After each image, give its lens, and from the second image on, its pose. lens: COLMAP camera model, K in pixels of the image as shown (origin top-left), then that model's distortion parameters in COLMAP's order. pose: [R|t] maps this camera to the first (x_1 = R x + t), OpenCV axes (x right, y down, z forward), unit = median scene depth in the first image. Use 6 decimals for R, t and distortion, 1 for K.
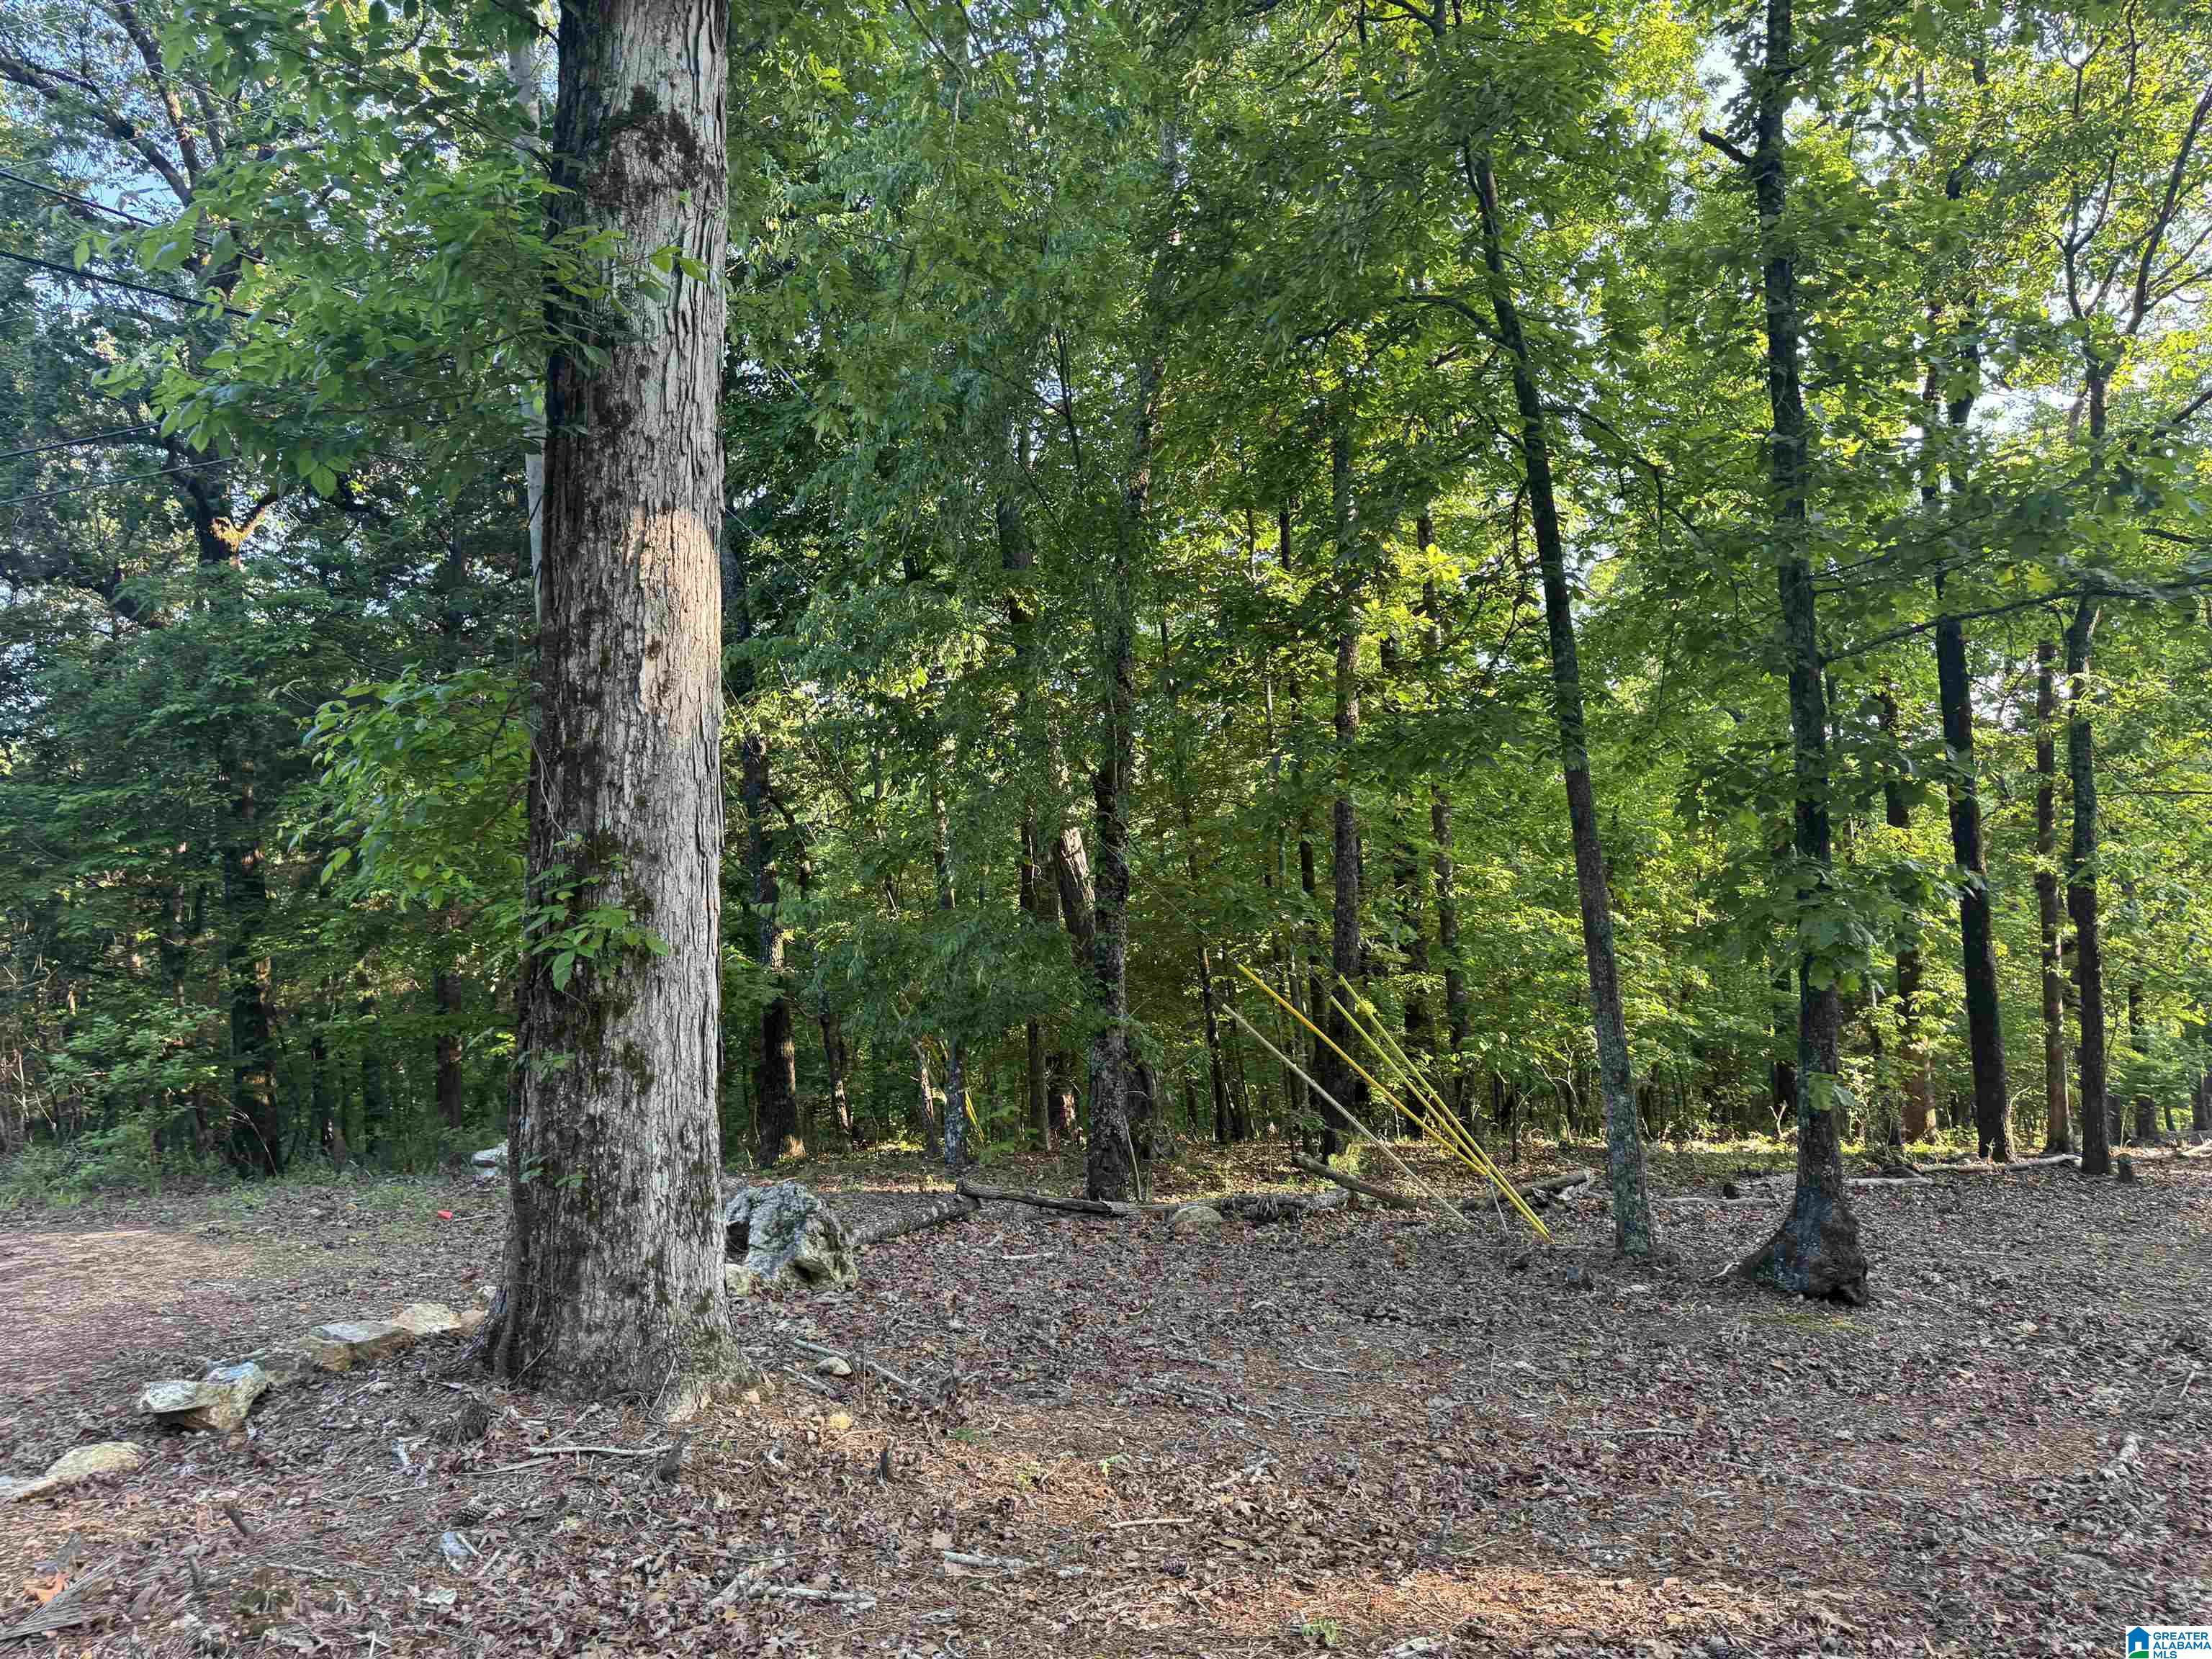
lens RADIAL K [[1553.4, 0, 1119.5], [0, 1553.4, 828.7], [0, 0, 1]] dist [0.047339, -0.054084]
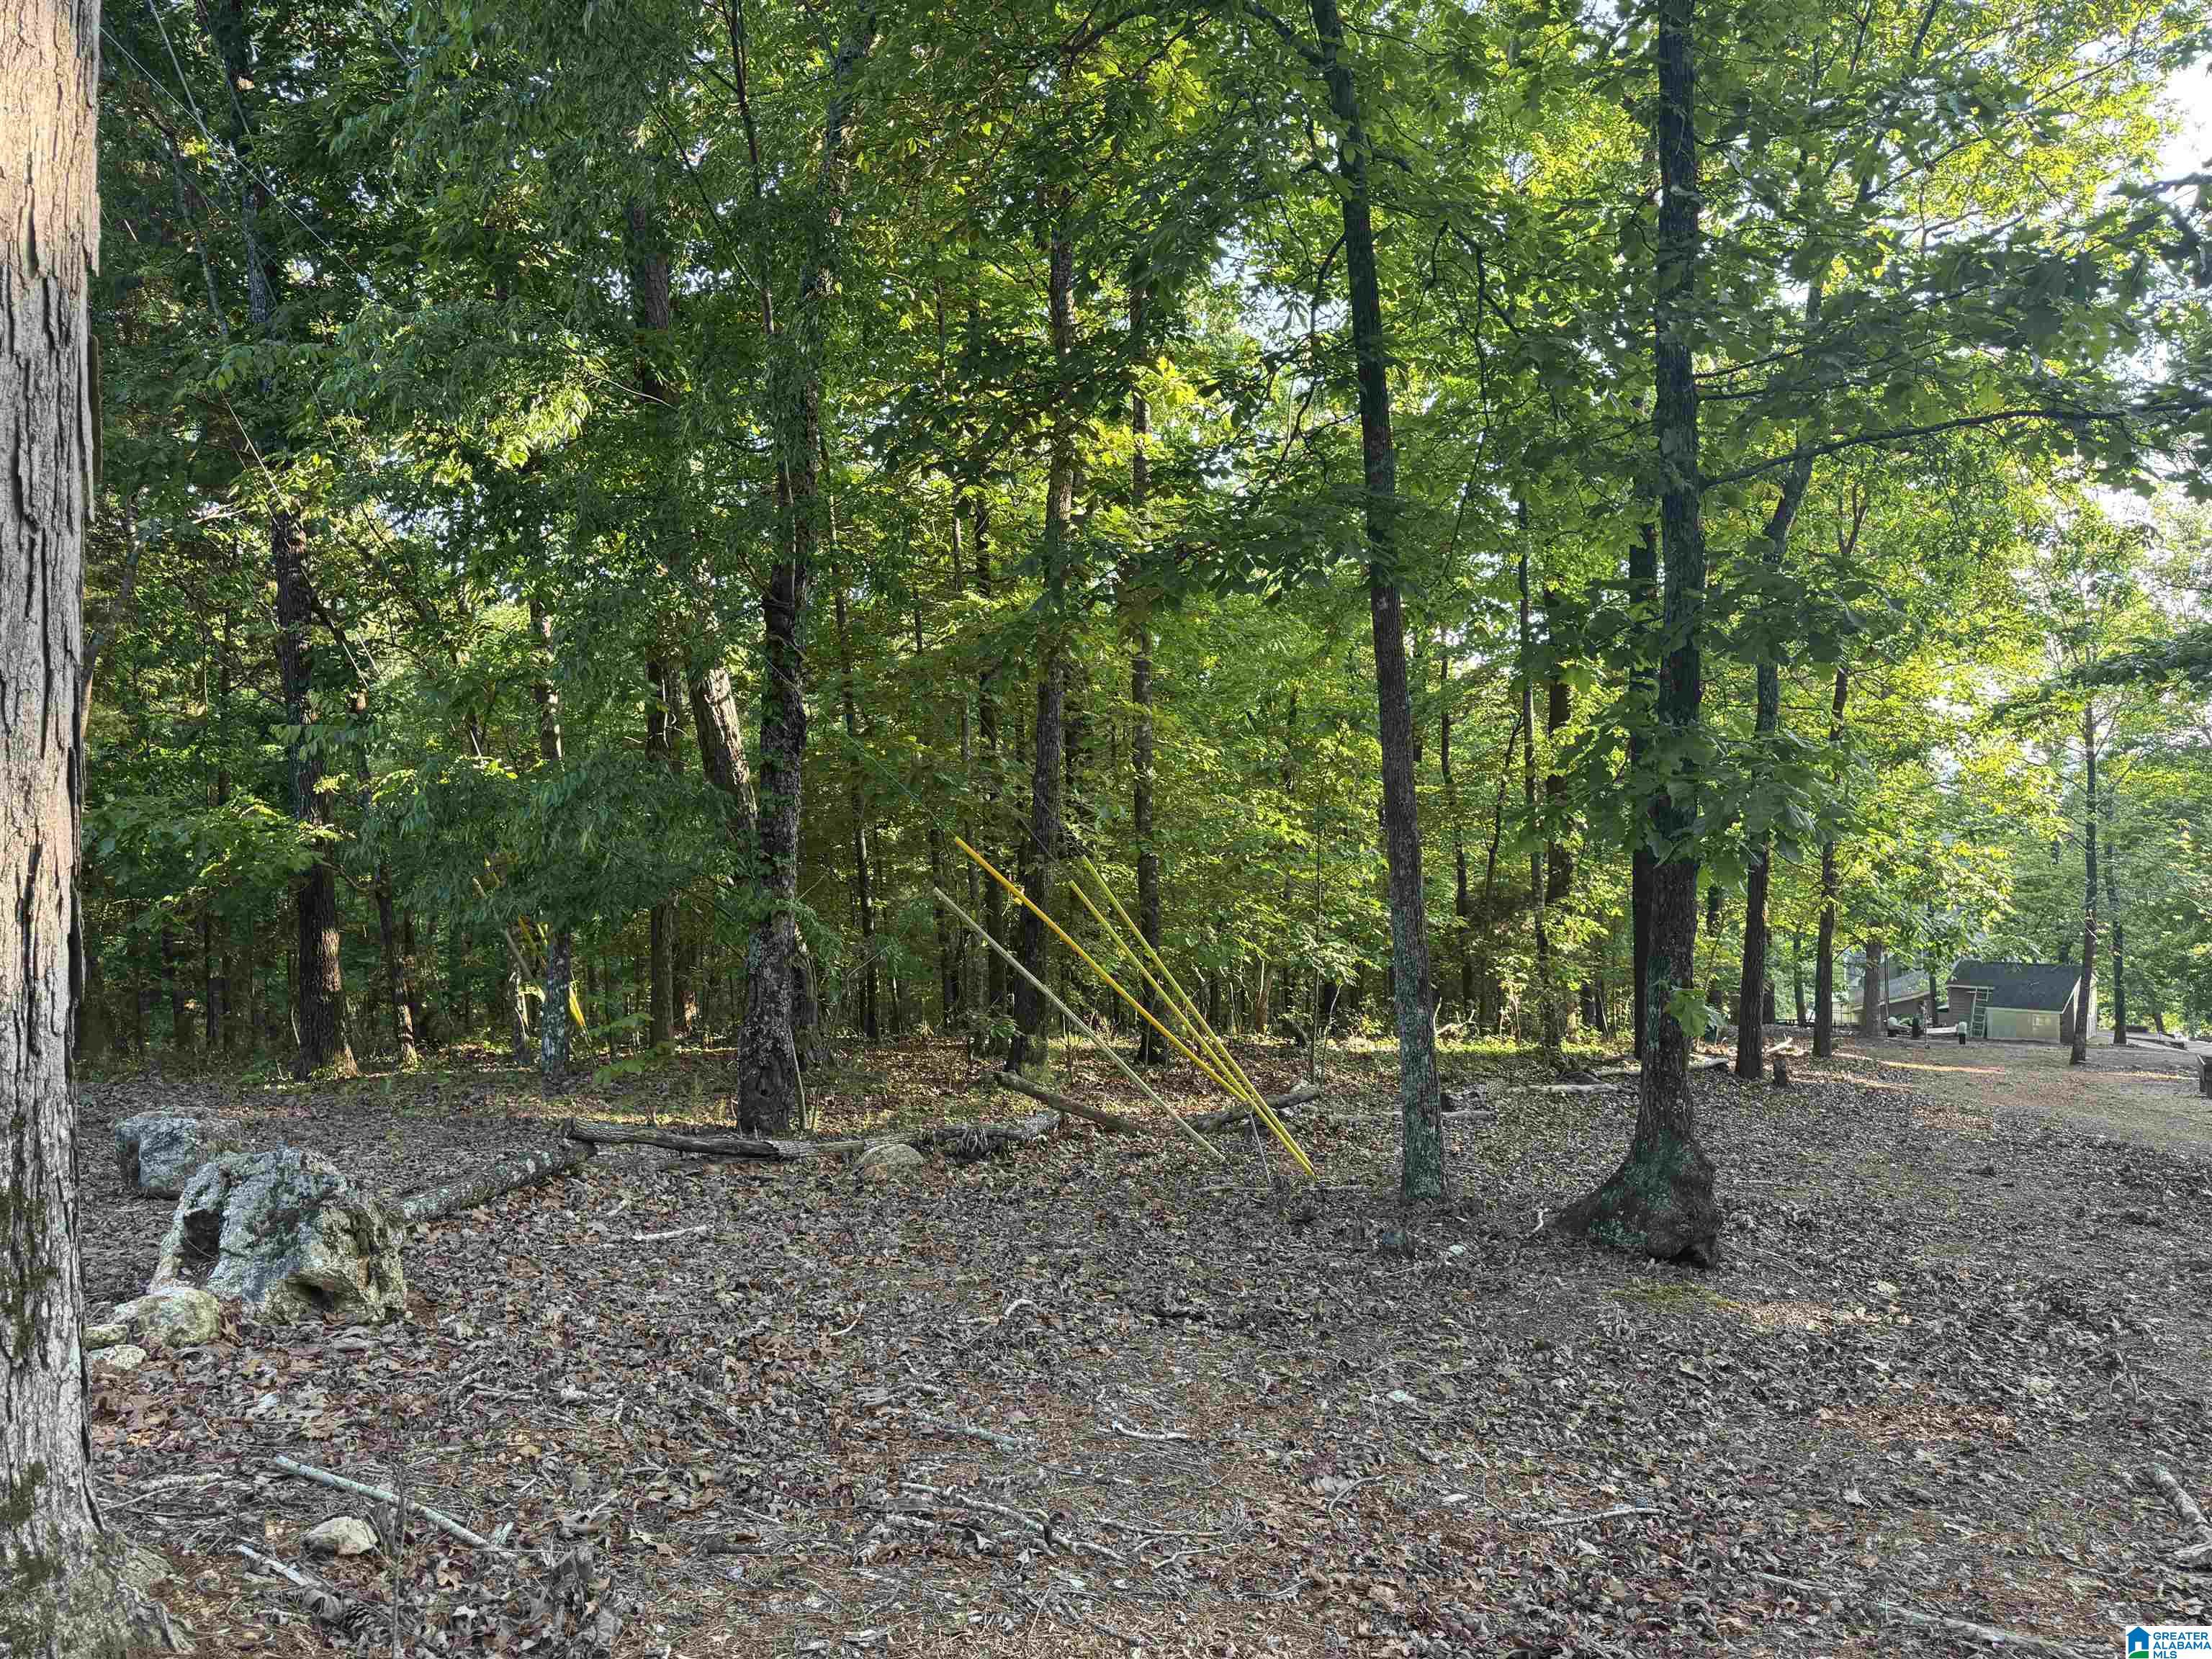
lens RADIAL K [[1553.4, 0, 1088.9], [0, 1553.4, 827.4], [0, 0, 1]] dist [0.047339, -0.054084]
pose [[0.973540, 0.033664, 0.226024, -0.041136], [-0.049833, 0.996560, 0.066213, 0.035109], [-0.223017, -0.075725, 0.971869, 0.286932]]
